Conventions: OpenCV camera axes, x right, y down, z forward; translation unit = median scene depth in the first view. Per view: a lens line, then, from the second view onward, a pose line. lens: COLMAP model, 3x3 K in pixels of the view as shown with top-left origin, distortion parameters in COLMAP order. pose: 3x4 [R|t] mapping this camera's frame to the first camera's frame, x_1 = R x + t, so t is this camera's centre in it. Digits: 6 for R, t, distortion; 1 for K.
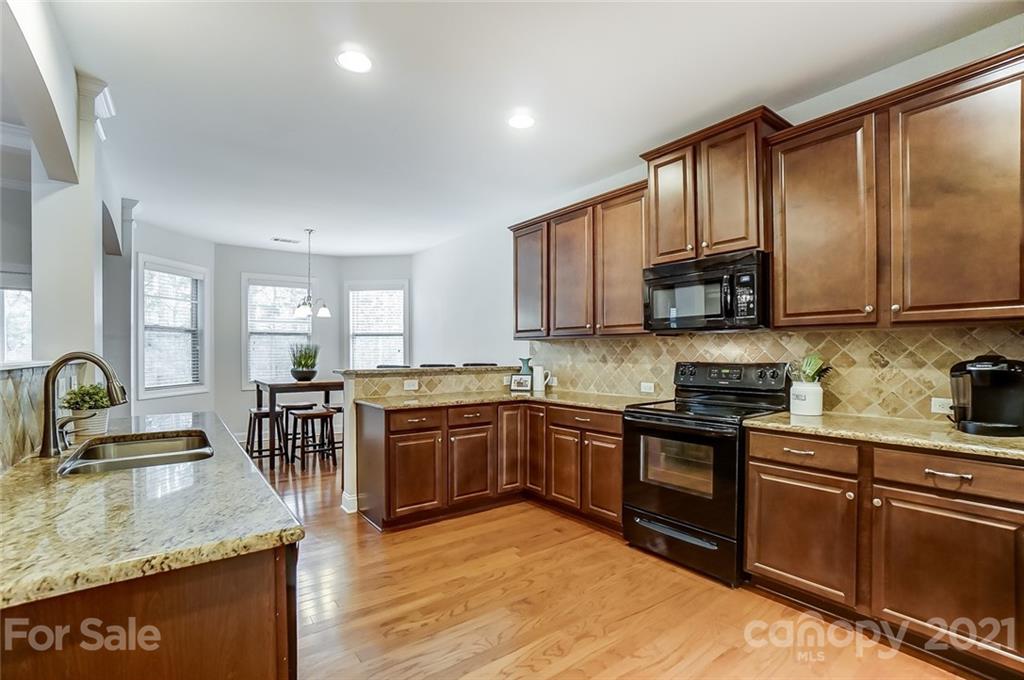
lens RADIAL K [[460.4, 0, 506.5], [0, 460.4, 345.2], [0, 0, 1]] dist [-0.045148, 0.009142]
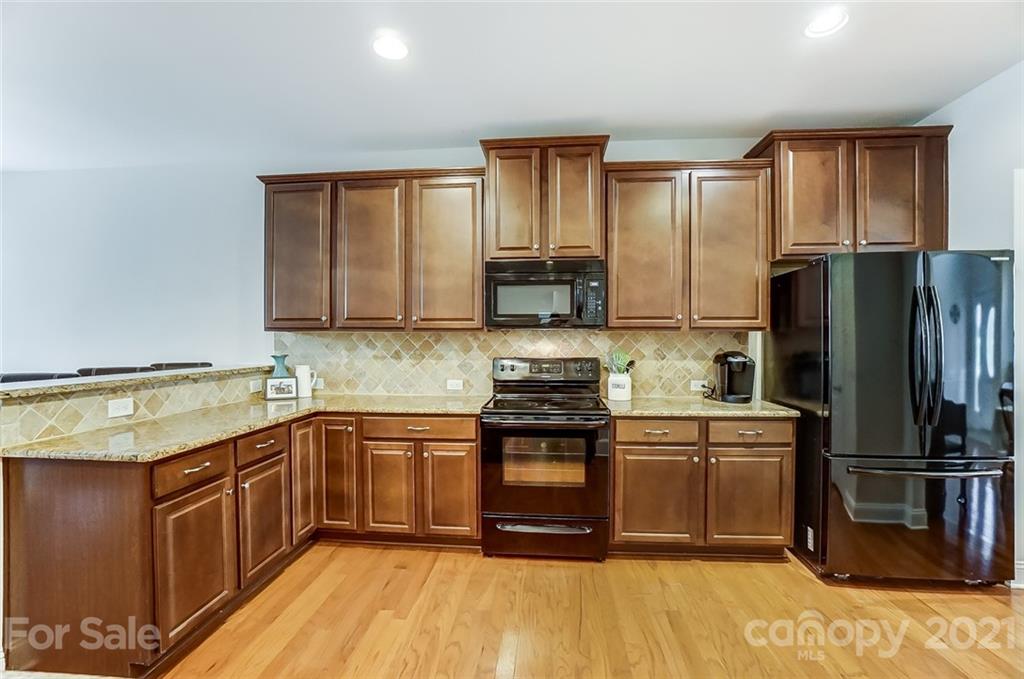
lens RADIAL K [[447.3, 0, 517.3], [0, 447.3, 338.6], [0, 0, 1]] dist [-0.044956, 0.002007]
pose [[0.668384, 0.004363, 0.743804, -0.346294], [-0.013286, 0.999893, 0.006074, -0.012476], [-0.743698, -0.013942, 0.668370, 0.331730]]
